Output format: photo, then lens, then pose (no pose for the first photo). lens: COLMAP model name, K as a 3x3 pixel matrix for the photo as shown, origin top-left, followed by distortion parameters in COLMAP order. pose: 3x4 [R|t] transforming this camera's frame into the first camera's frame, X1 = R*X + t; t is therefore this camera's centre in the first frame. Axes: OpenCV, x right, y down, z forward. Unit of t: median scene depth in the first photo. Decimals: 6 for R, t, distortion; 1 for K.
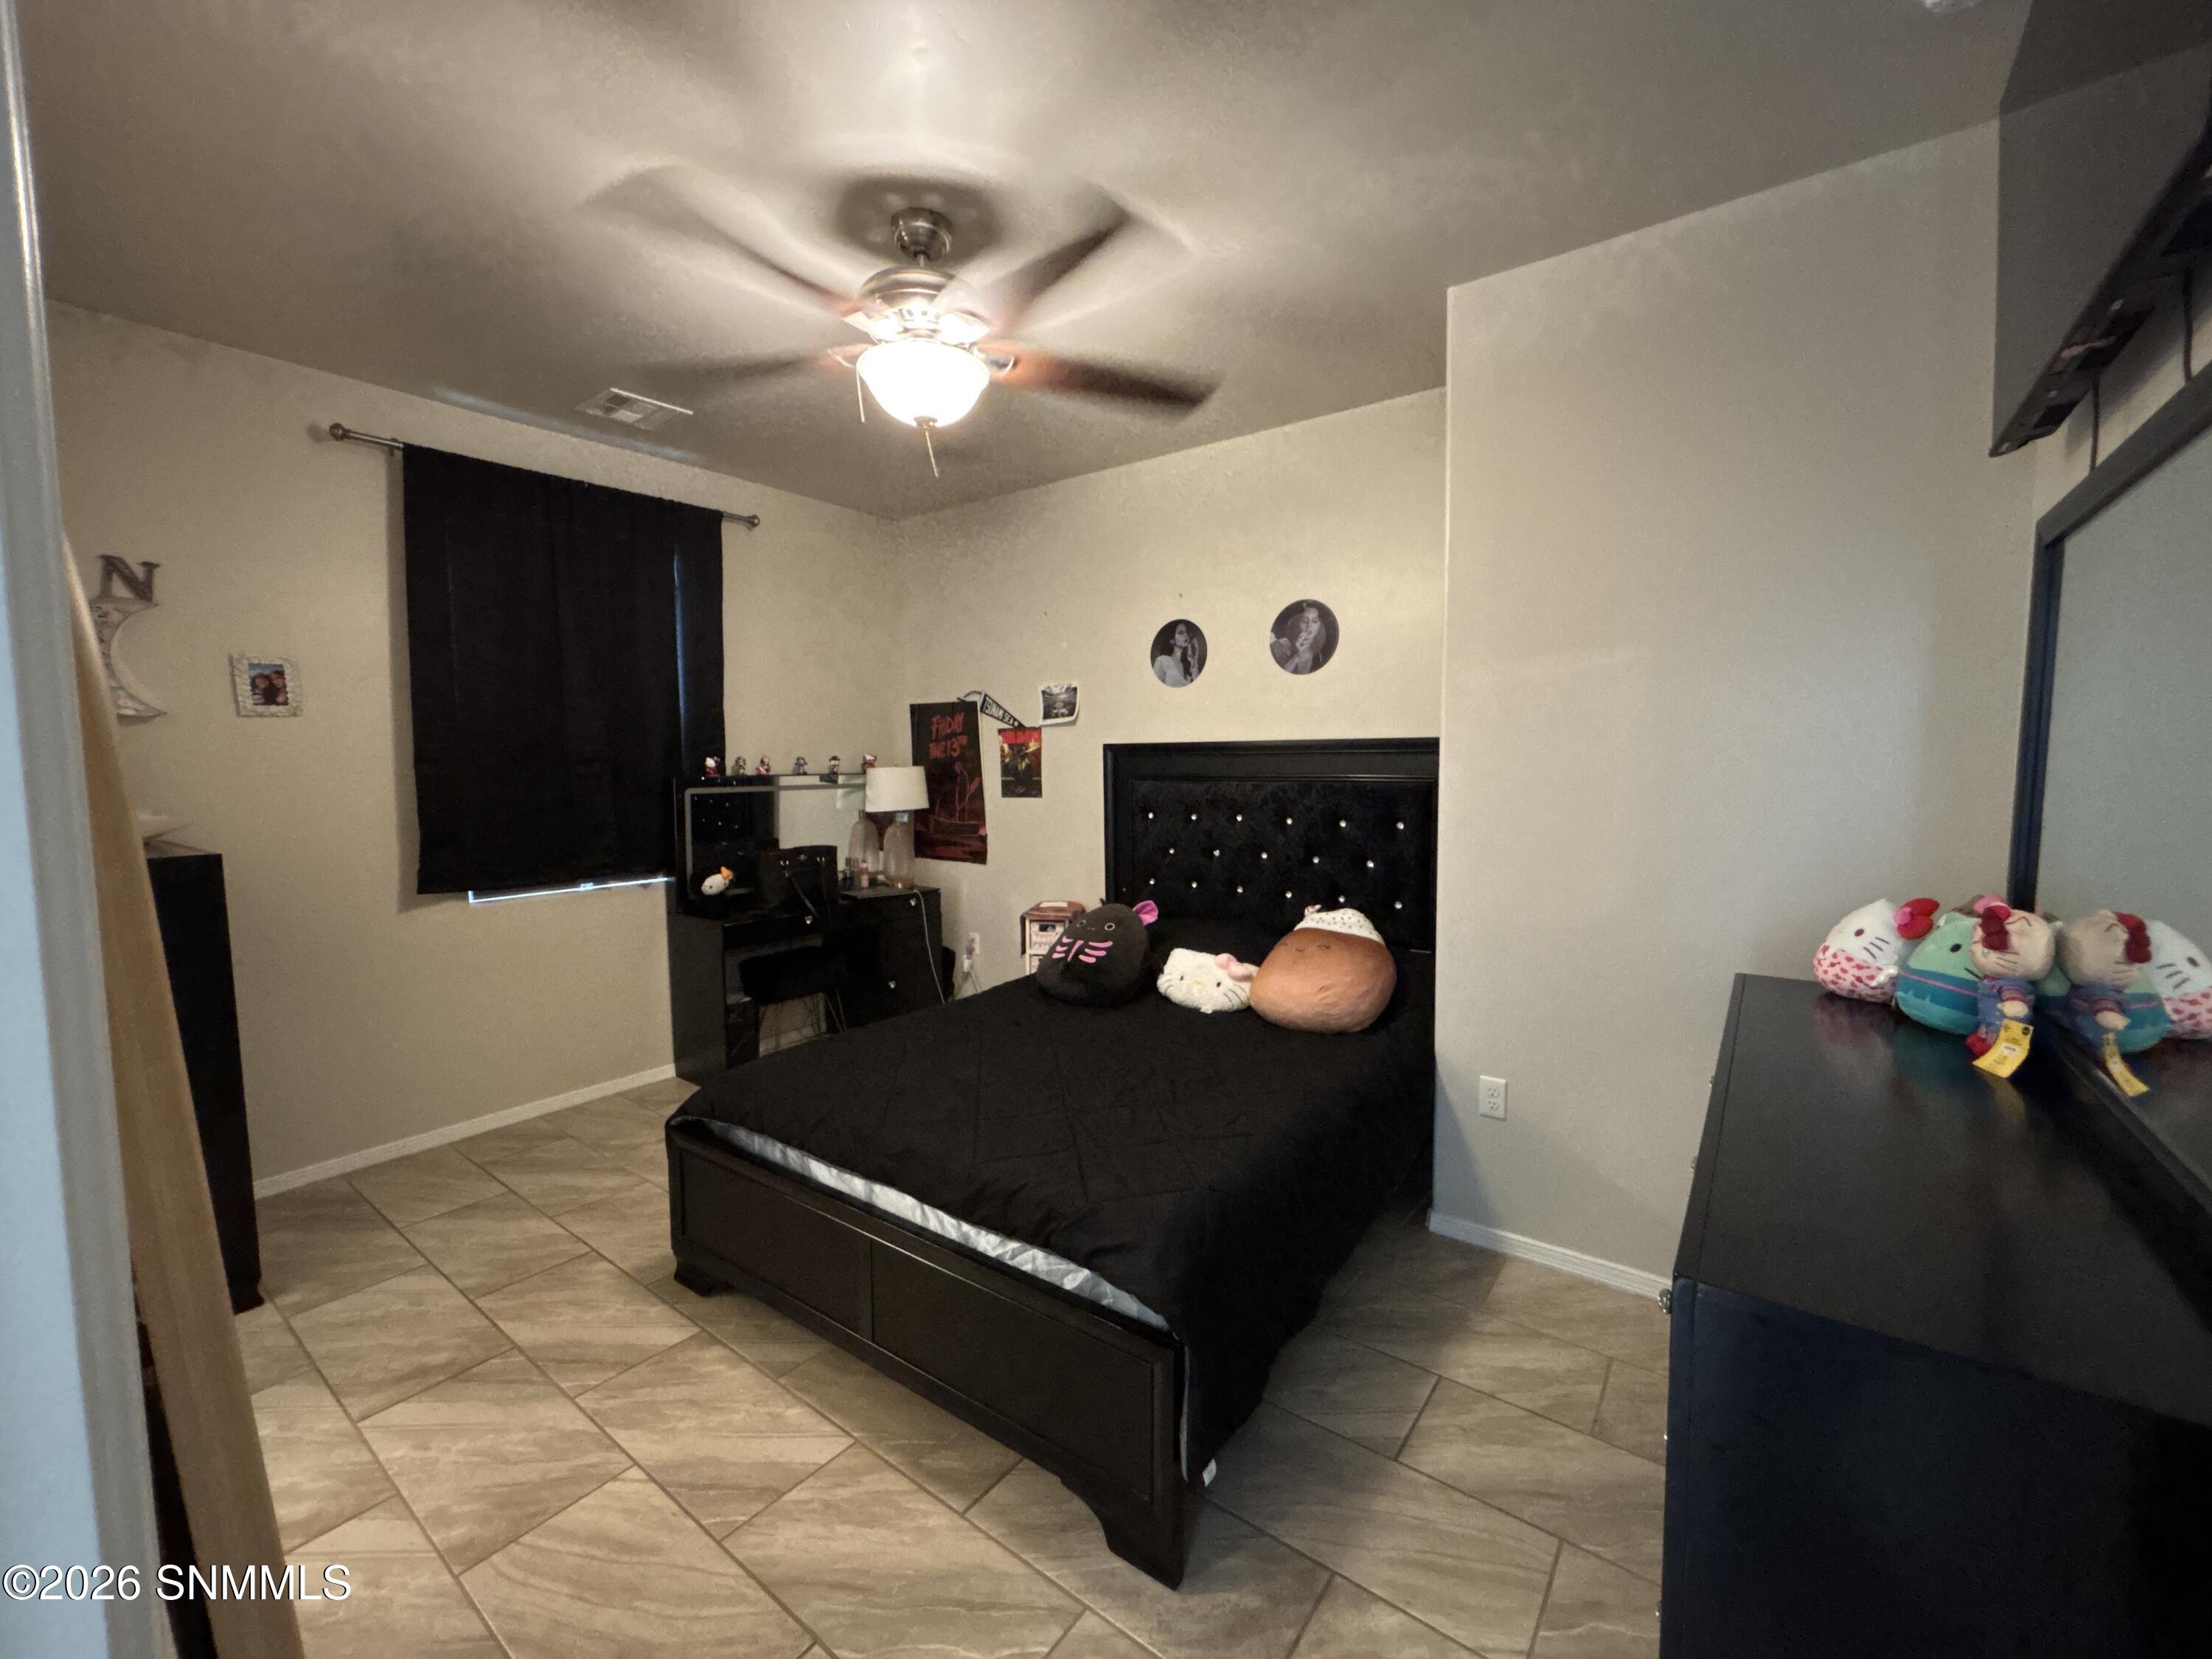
lens RADIAL K [[893.7, 0, 1118.7], [0, 893.7, 833.2], [0, 0, 1]] dist [-0.001525, 0.000229]
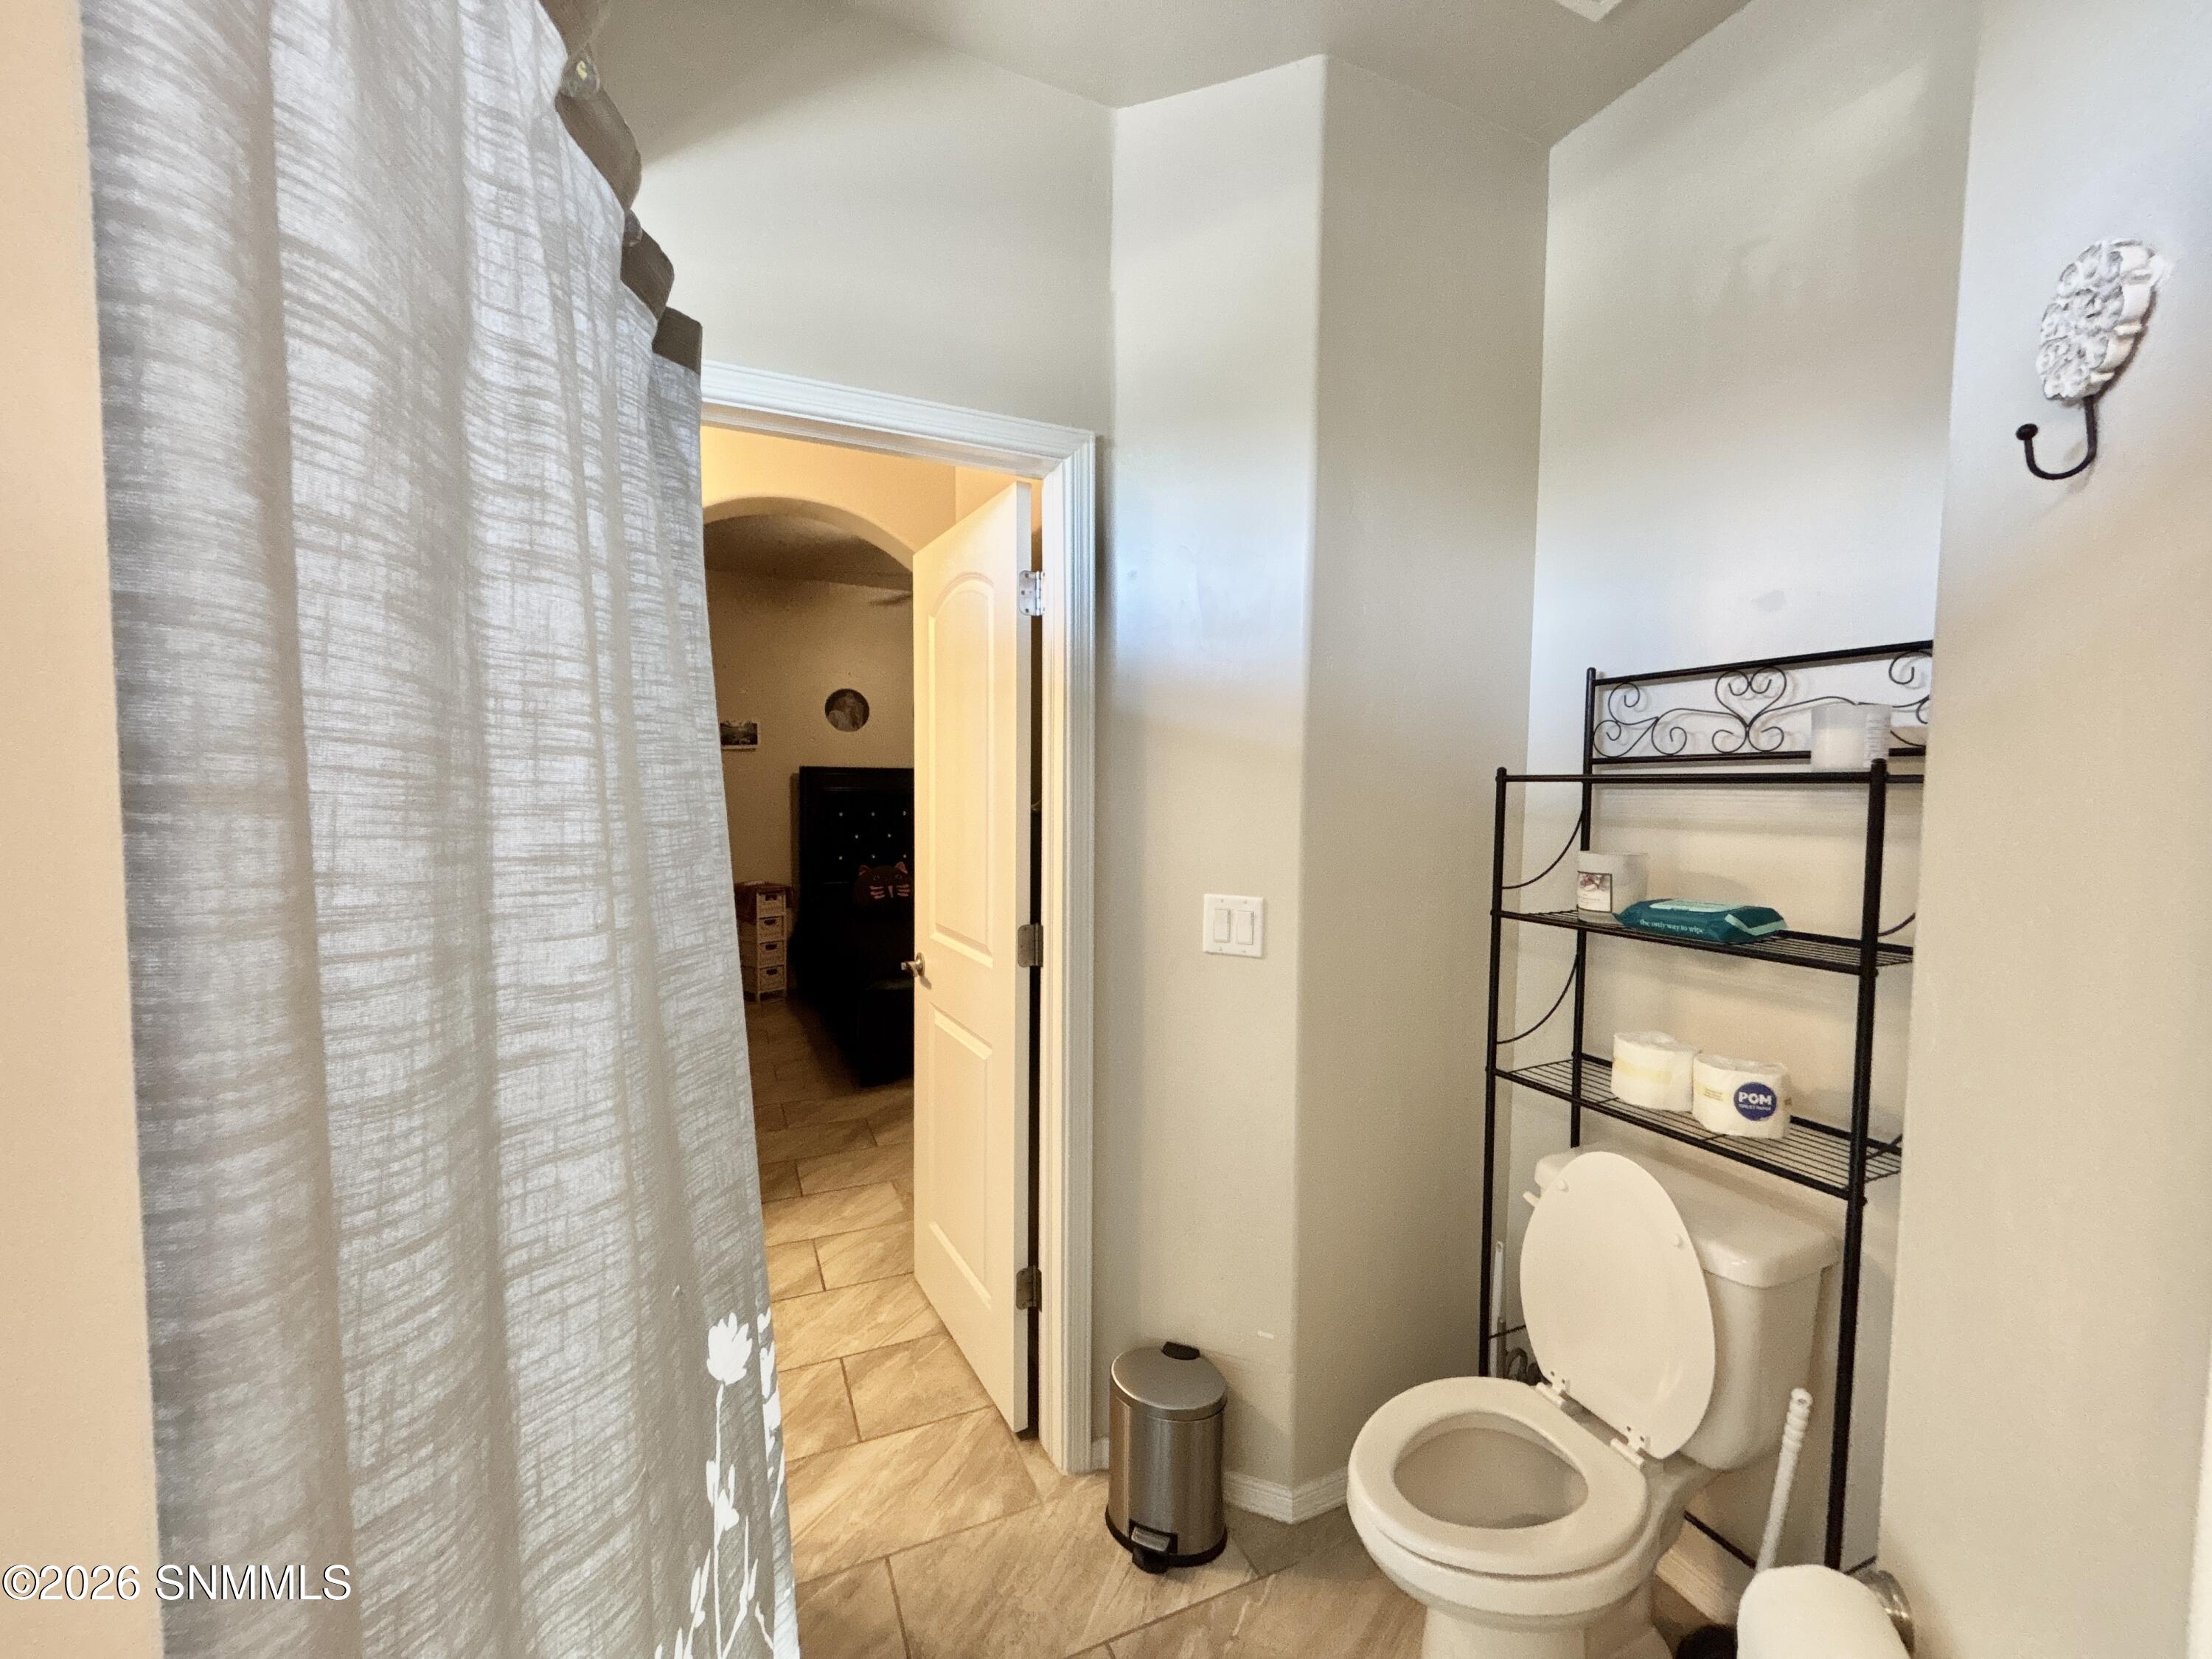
lens RADIAL K [[893.7, 0, 1107.4], [0, 893.7, 830.3], [0, 0, 1]] dist [-0.001525, 0.000229]
pose [[0.491301, -0.039158, 0.870109, -0.951956], [0.053493, 0.998460, 0.014729, 0.009104], [-0.869346, 0.039309, 0.492639, -0.139984]]
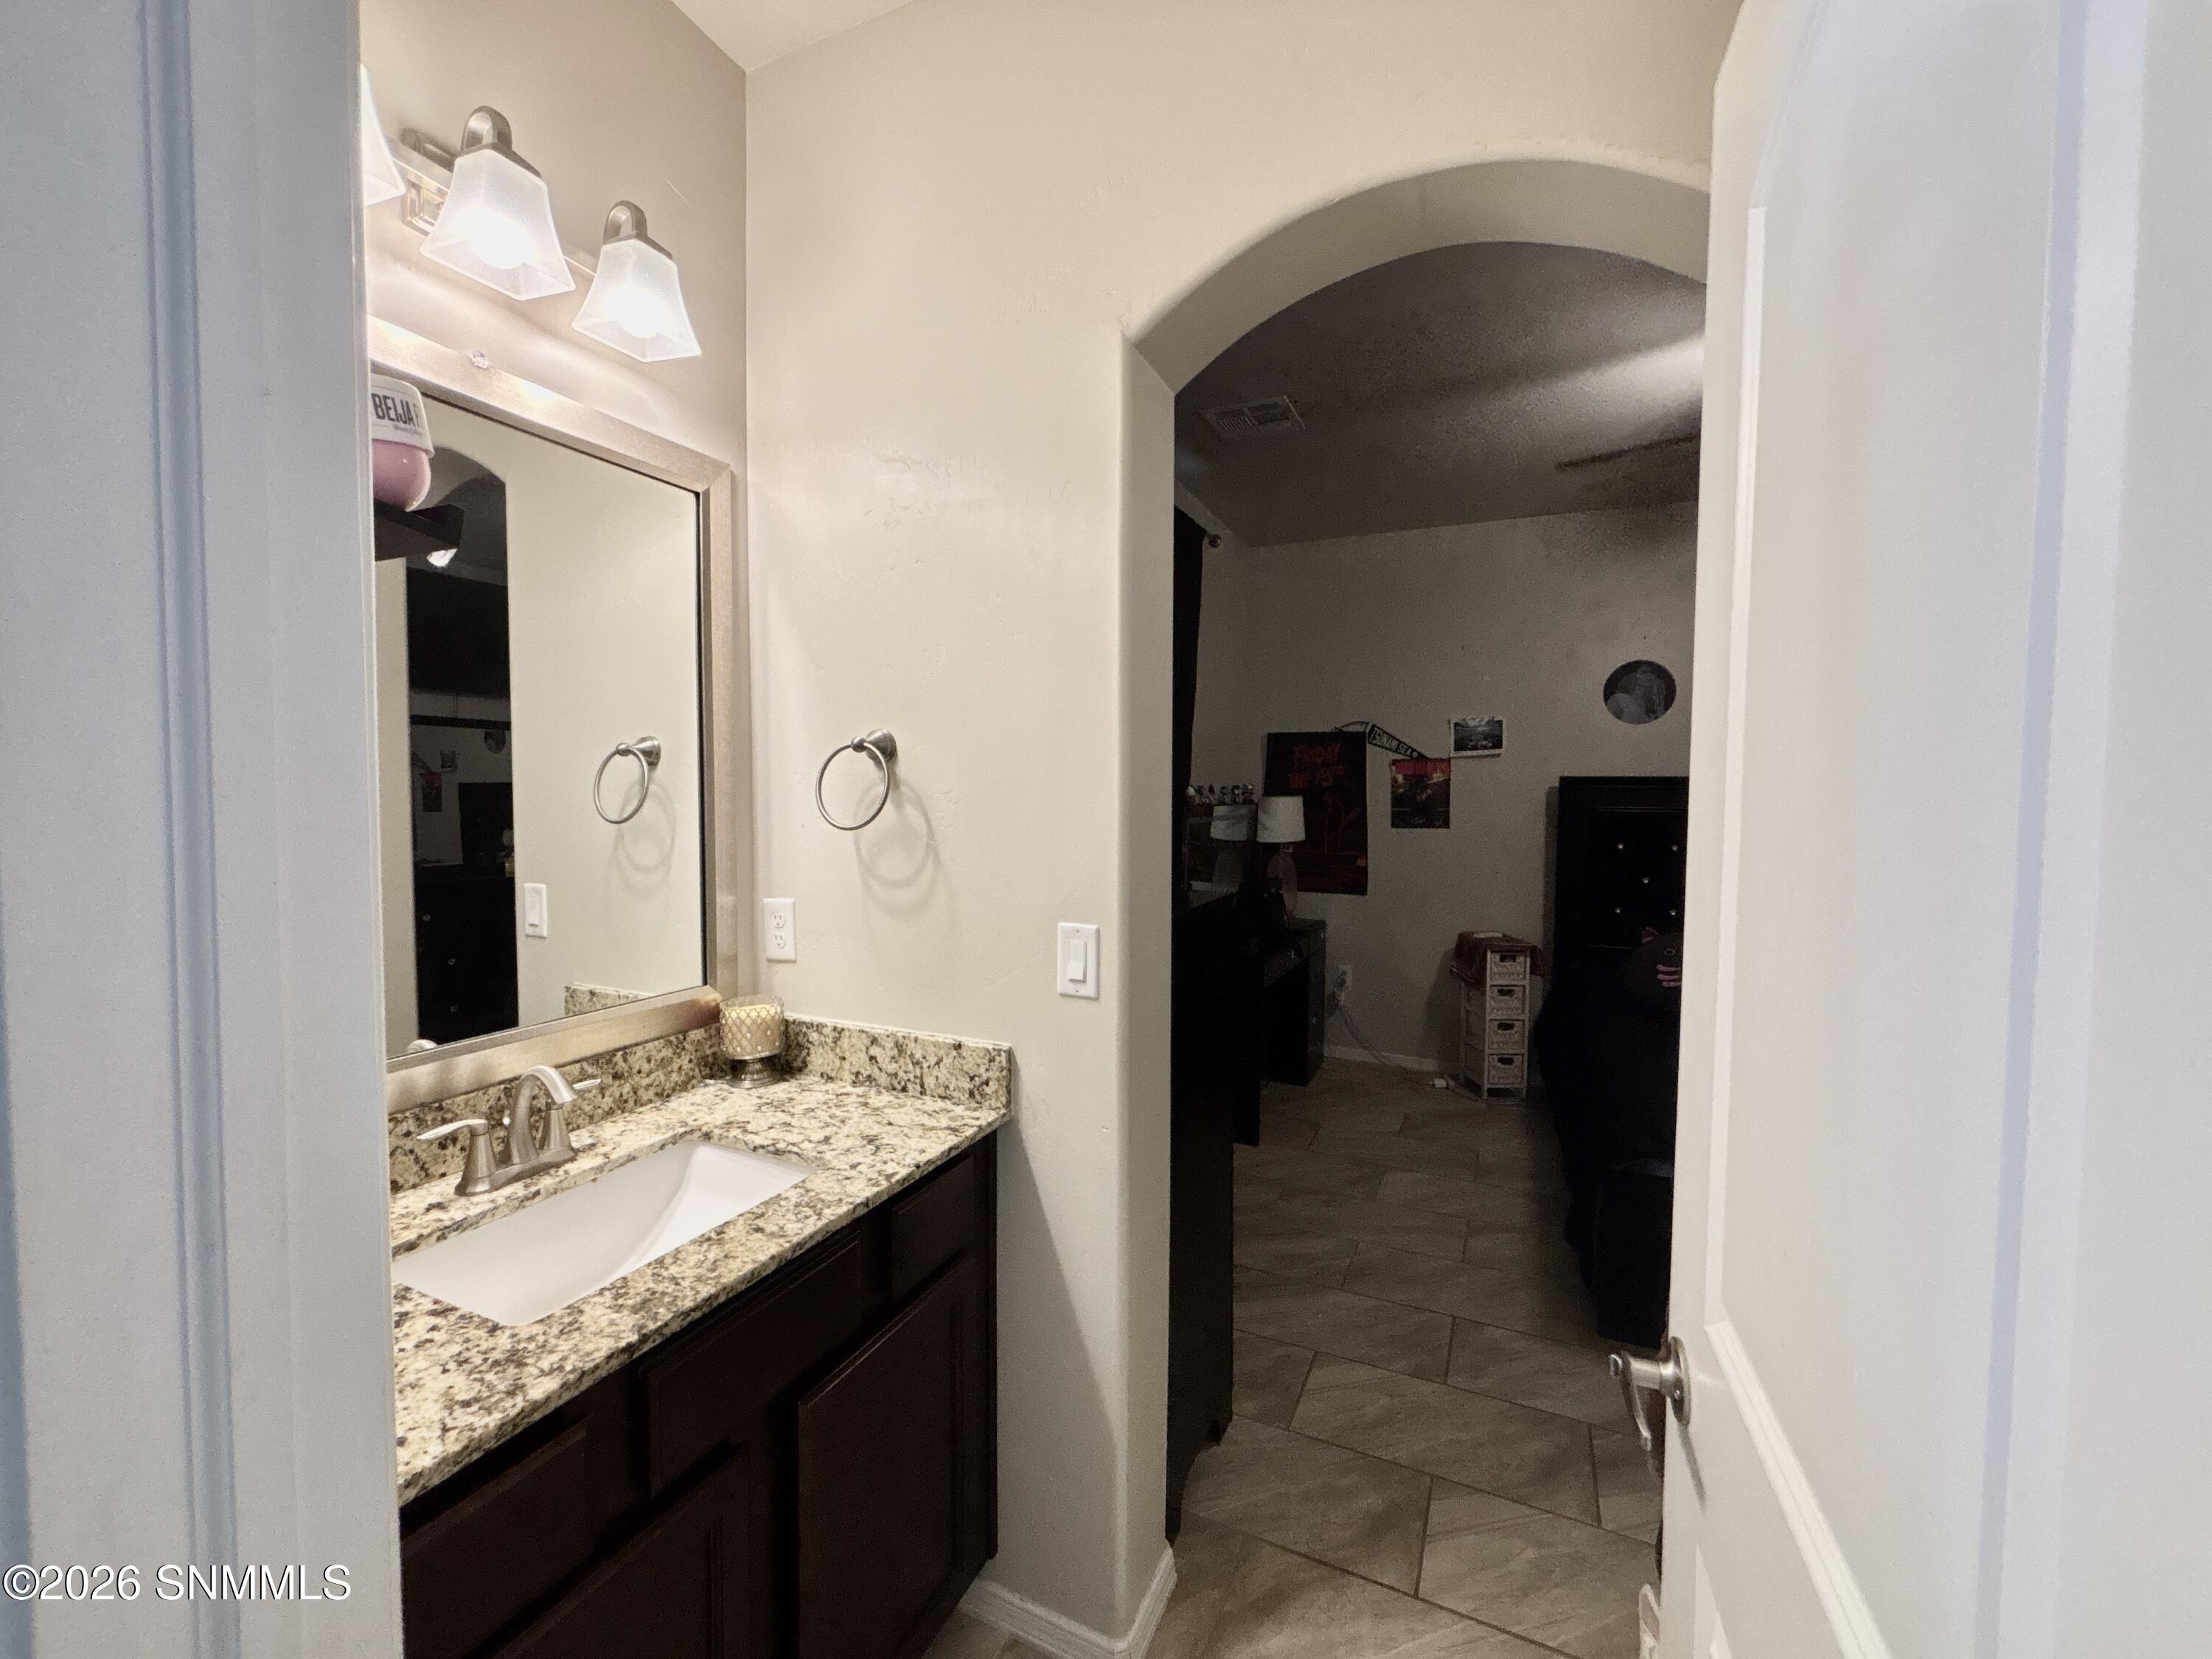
lens RADIAL K [[893.7, 0, 1117.2], [0, 893.7, 836.9], [0, 0, 1]] dist [-0.001525, 0.000229]
pose [[0.978830, -0.000858, 0.204673, -0.662573], [0.006368, 0.999635, -0.026263, -0.005905], [-0.204576, 0.027011, 0.978478, 0.088109]]
